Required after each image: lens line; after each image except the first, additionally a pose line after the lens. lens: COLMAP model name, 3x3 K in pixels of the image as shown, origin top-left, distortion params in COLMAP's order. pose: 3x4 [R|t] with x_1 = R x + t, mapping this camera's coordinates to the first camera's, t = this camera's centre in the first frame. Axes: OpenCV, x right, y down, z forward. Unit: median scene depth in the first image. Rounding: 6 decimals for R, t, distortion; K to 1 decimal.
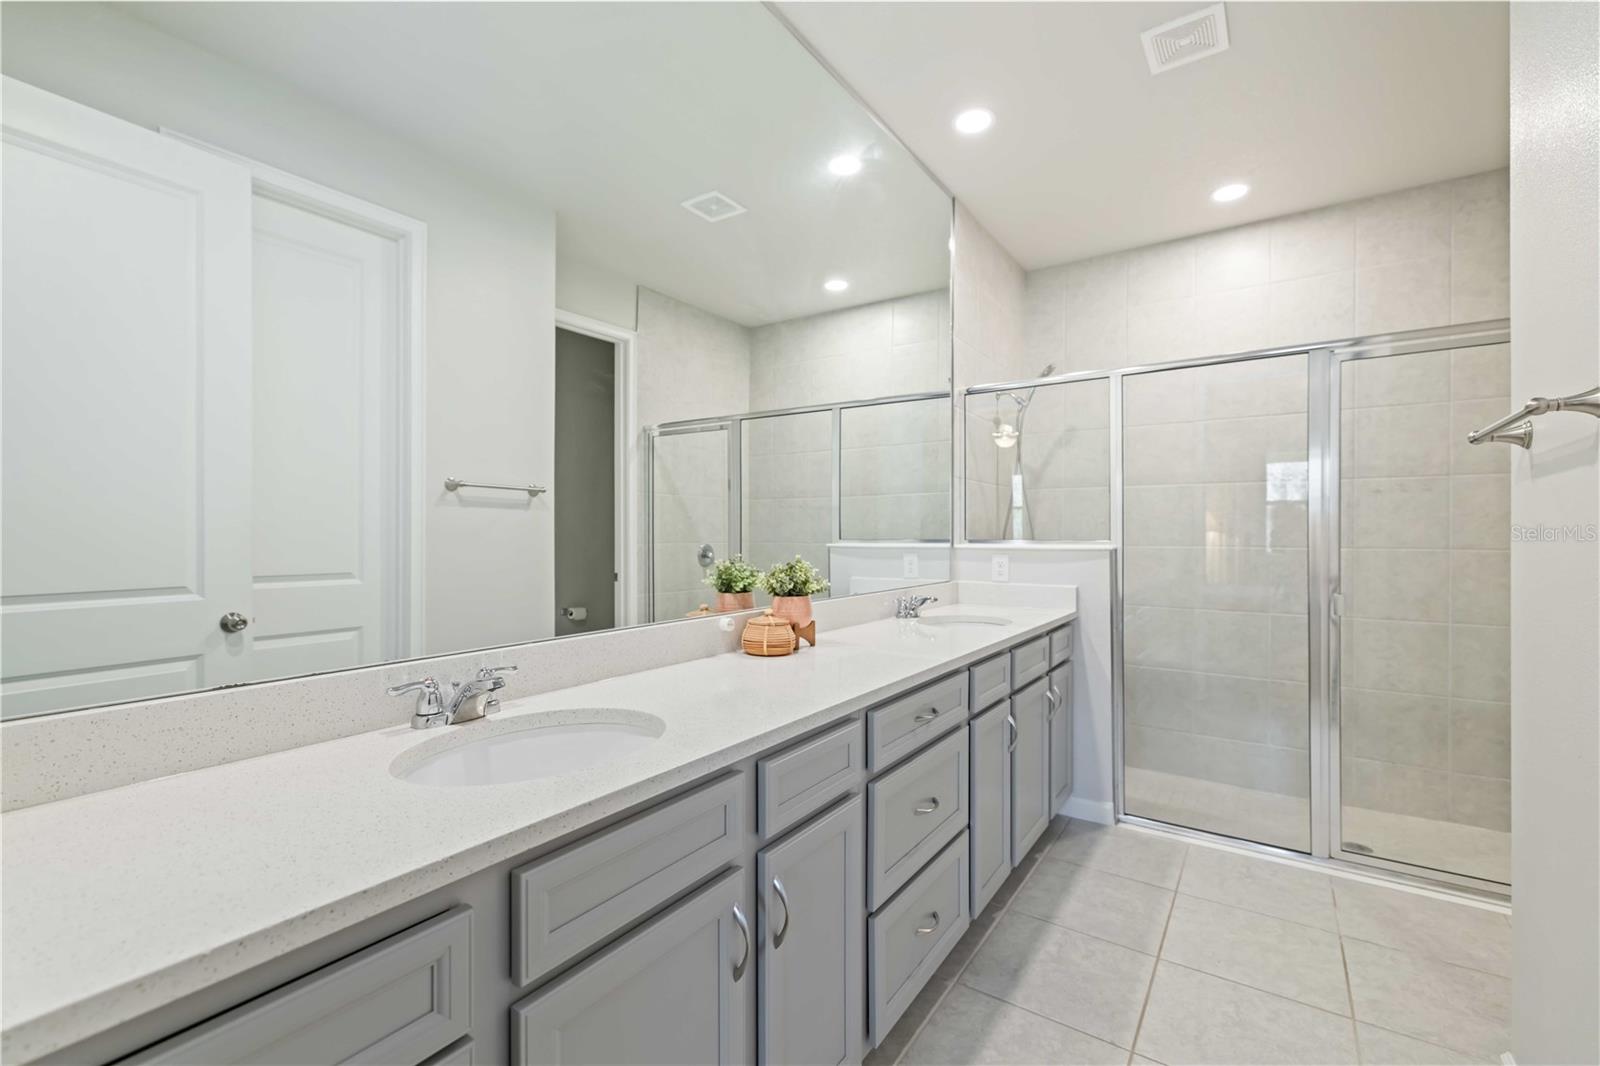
lens RADIAL K [[698.2, 0, 797.6], [0, 698.2, 533.9], [0, 0, 1]] dist [0.006031, 0.000645]
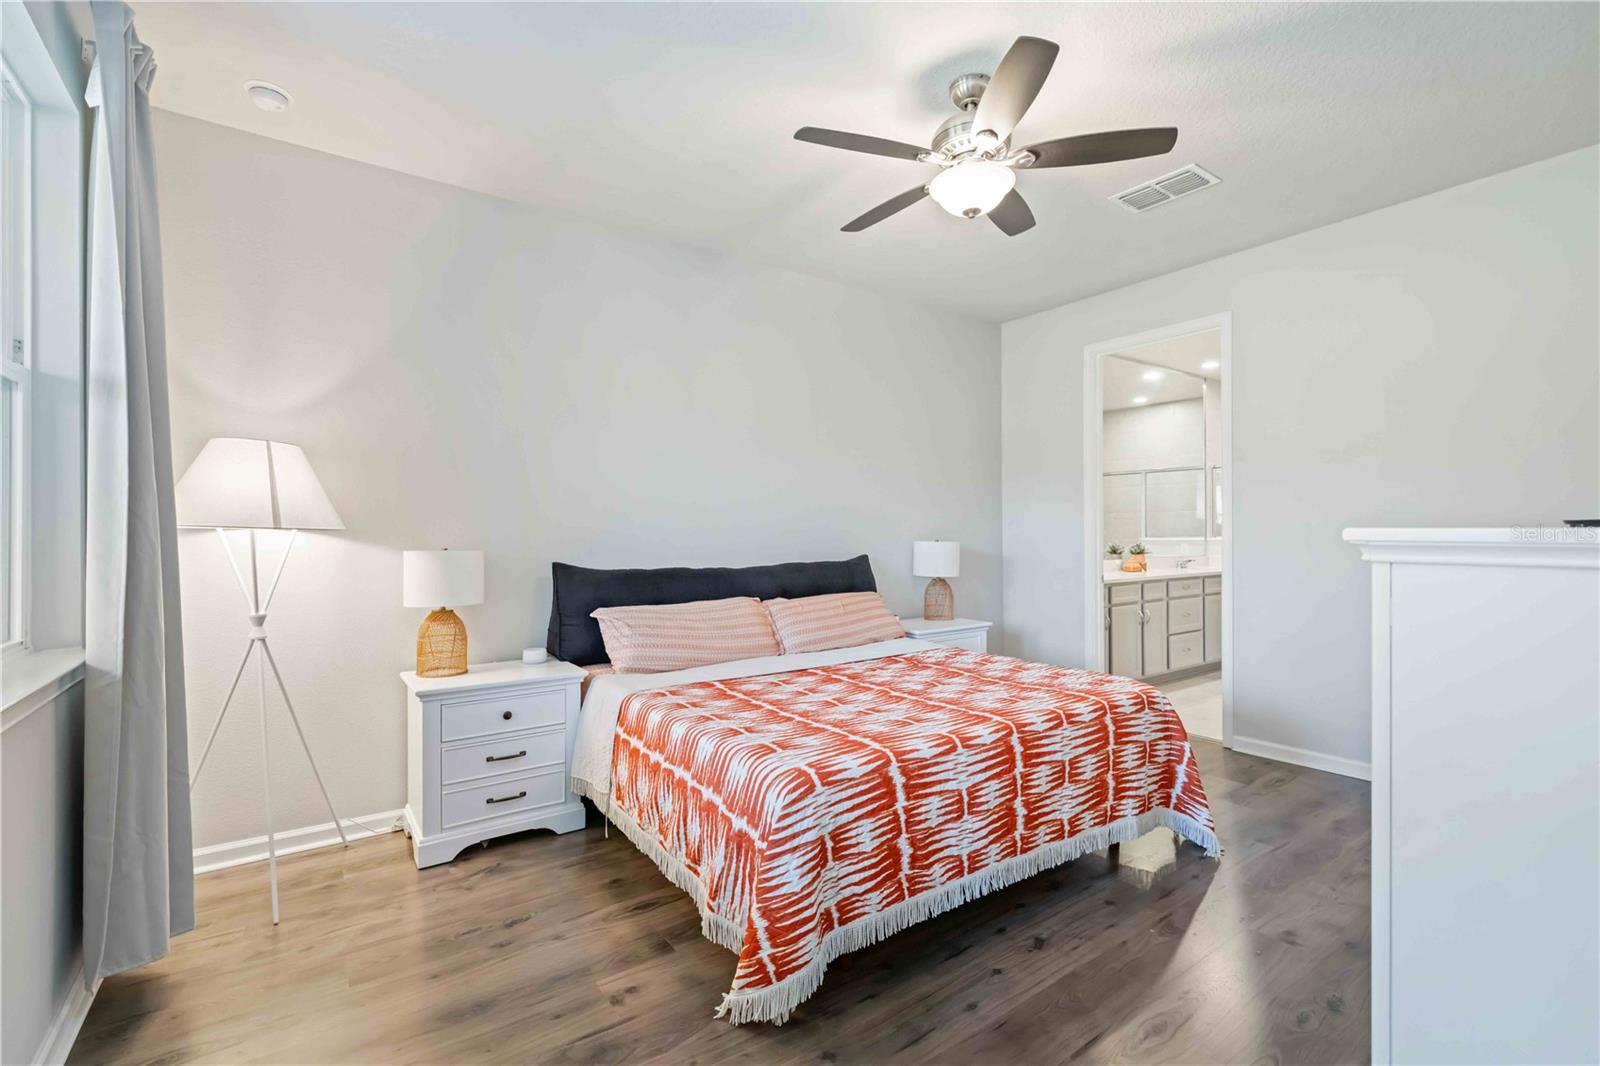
lens RADIAL K [[698.2, 0, 794.0], [0, 698.2, 528.8], [0, 0, 1]] dist [0.006031, 0.000645]
pose [[0.935467, -0.009087, -0.353298, -0.339558], [0.008137, 0.999958, -0.004172, -0.025355], [0.353321, 0.001028, 0.935501, -2.453245]]
